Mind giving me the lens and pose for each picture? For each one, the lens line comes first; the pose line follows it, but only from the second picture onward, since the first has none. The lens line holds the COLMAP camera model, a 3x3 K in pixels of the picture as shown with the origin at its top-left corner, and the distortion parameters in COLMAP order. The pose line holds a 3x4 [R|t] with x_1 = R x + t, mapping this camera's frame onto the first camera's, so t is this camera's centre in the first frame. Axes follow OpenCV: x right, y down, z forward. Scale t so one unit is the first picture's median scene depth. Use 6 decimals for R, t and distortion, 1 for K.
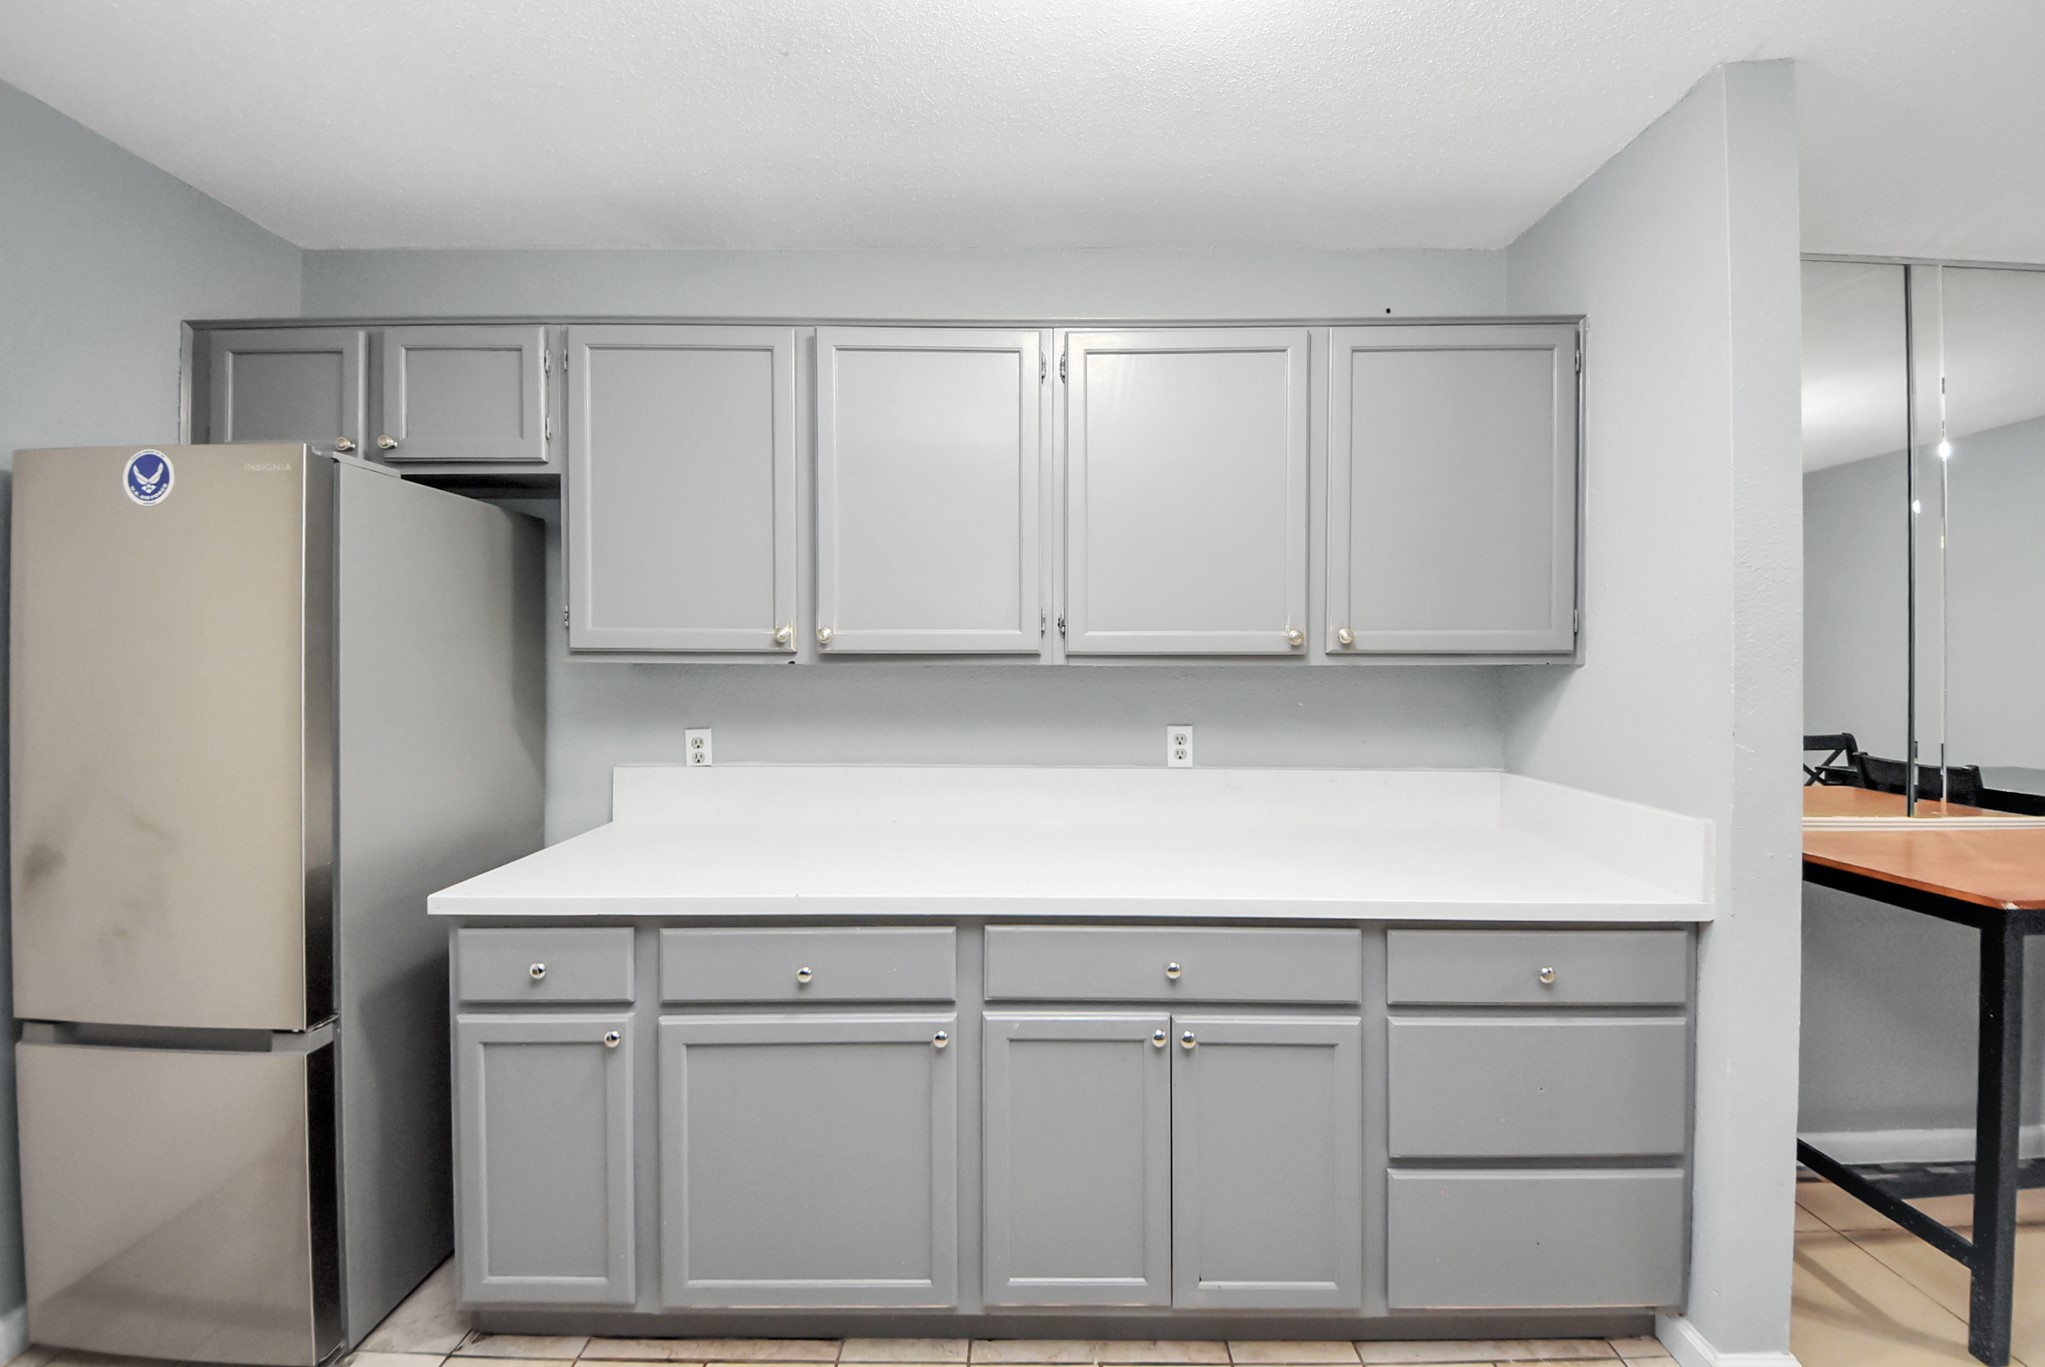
lens RADIAL K [[742.2, 0, 1034.6], [0, 742.2, 681.4], [0, 0, 1]] dist [0.044924, -0.028765]
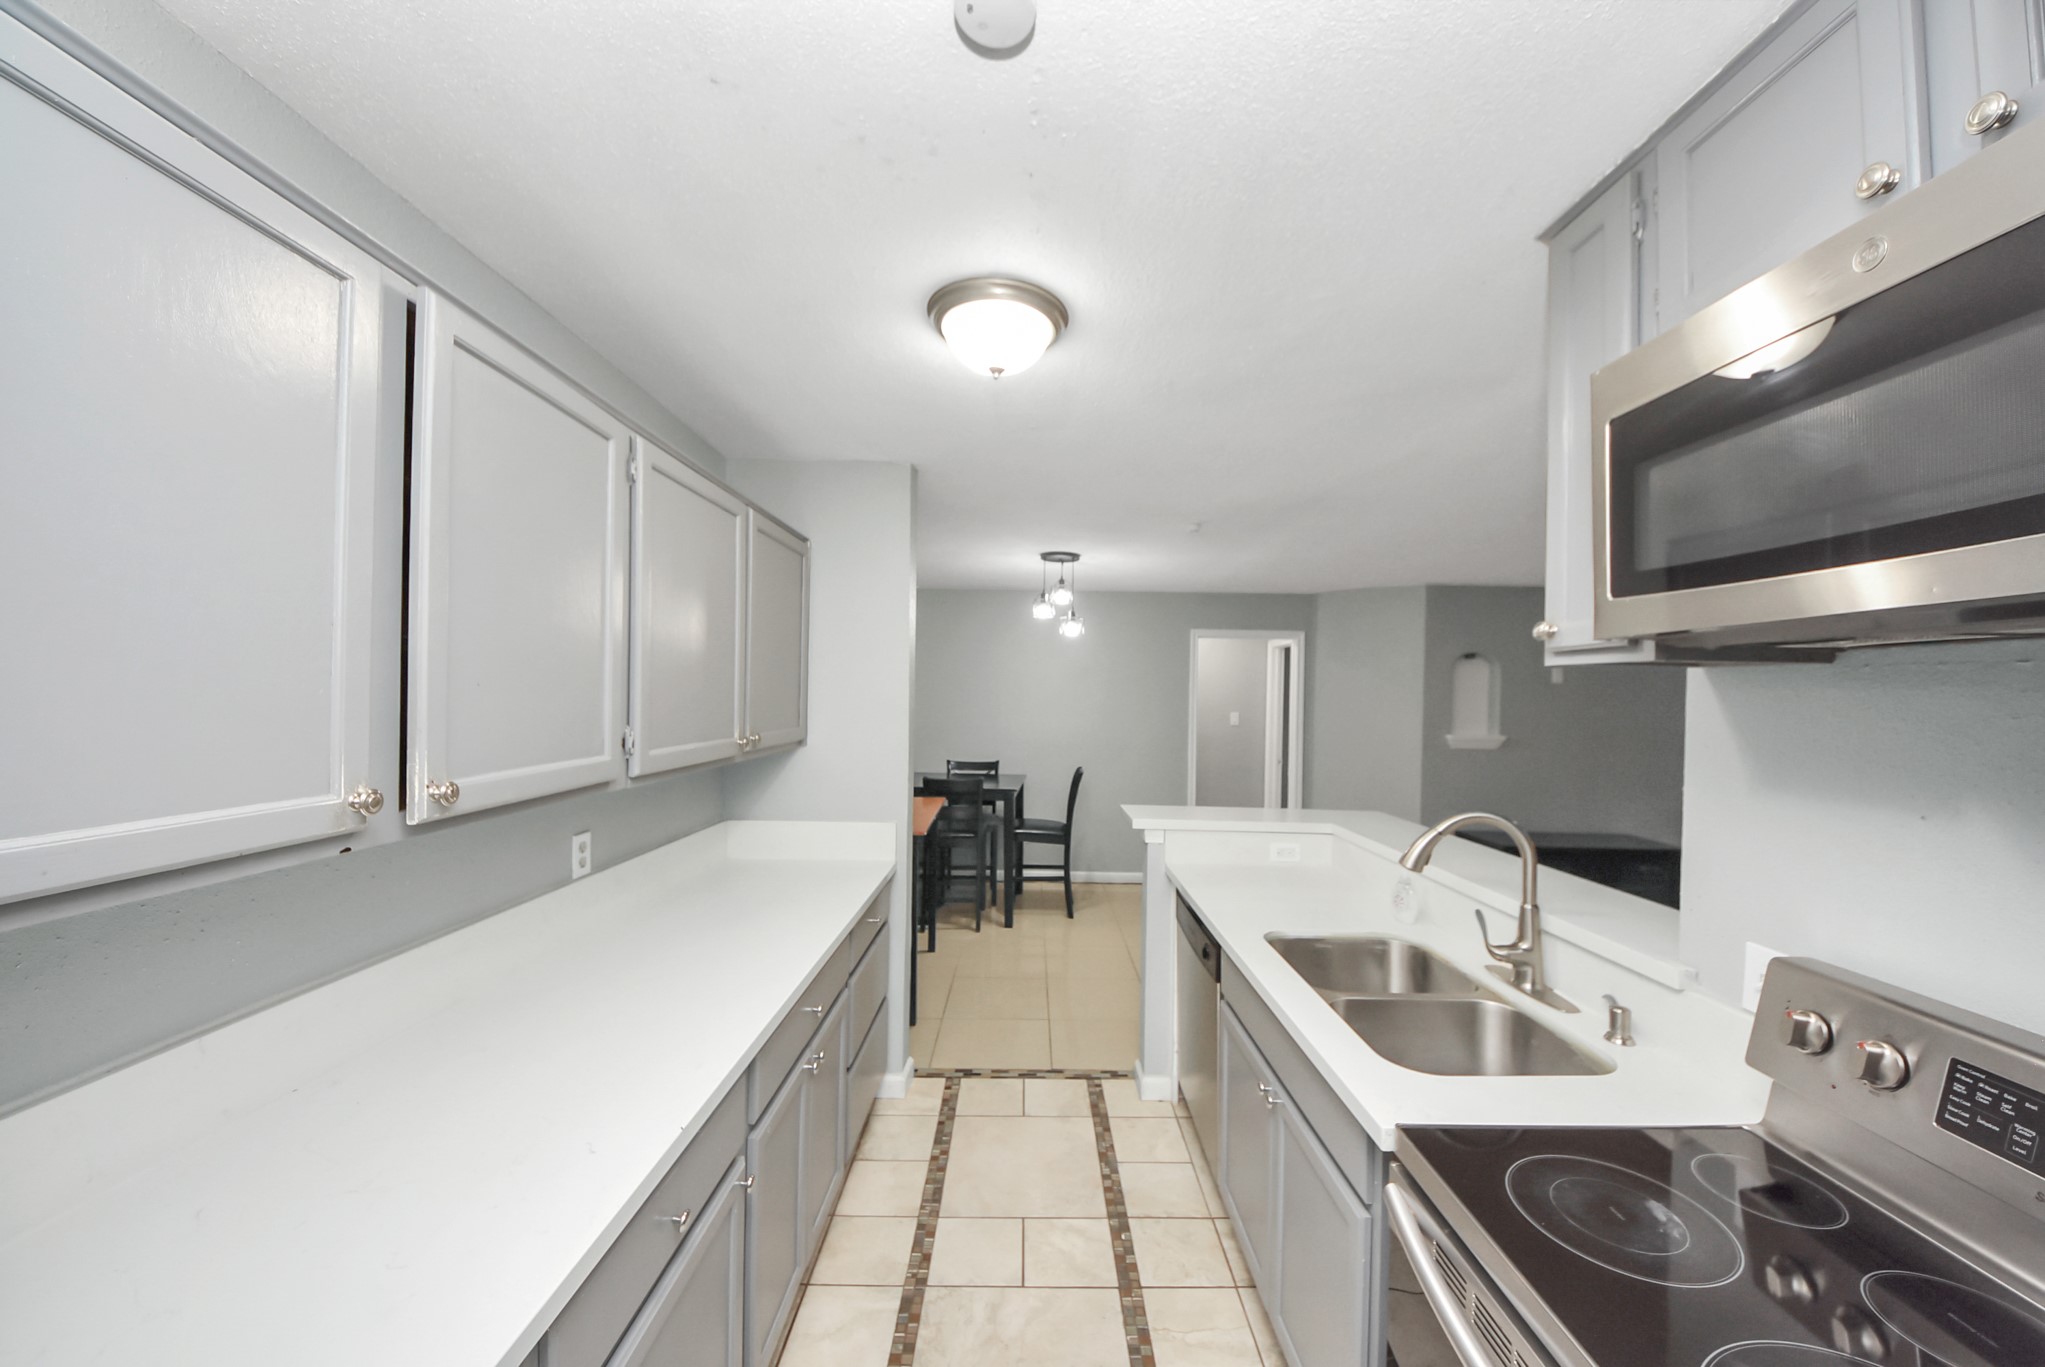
lens RADIAL K [[722.0, 0, 1037.2], [0, 722.0, 695.2], [0, 0, 1]] dist [0.041957, -0.028330]
pose [[-0.020112, -0.007609, 0.999769, -0.886517], [-0.006031, 0.999954, 0.007489, -0.150706], [-0.999780, -0.005879, -0.020157, 0.510100]]
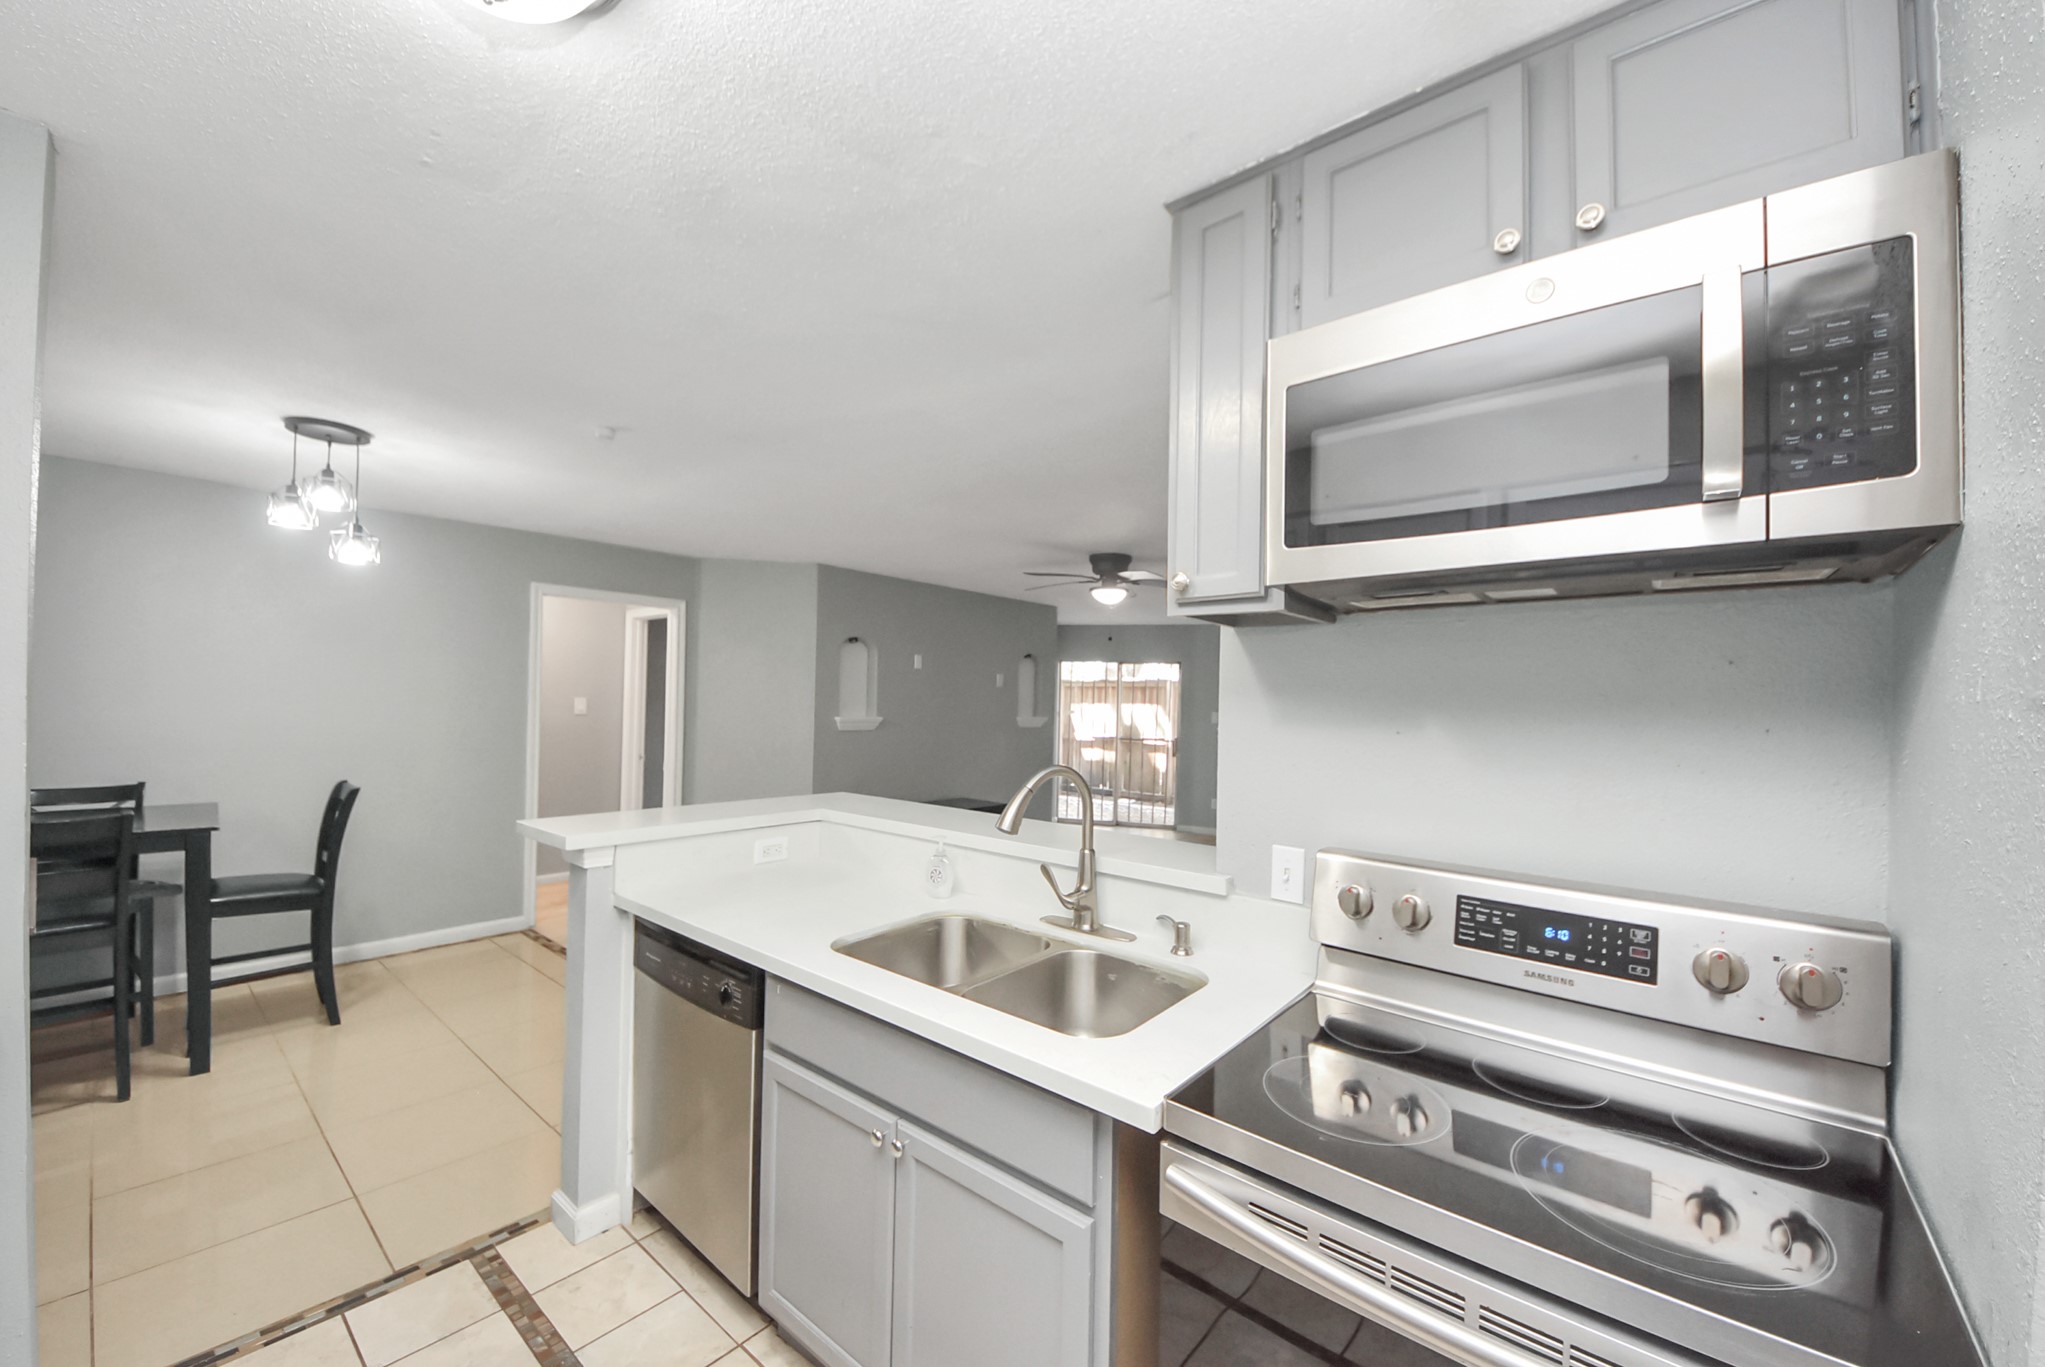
lens RADIAL K [[772.3, 0, 1050.4], [0, 772.3, 695.0], [0, 0, 1]] dist [0.009734, -0.011725]
pose [[-0.787510, -0.016077, 0.616093, -0.556076], [-0.017266, 0.999843, 0.004022, -0.091724], [-0.616060, -0.007470, -0.787663, 0.724970]]
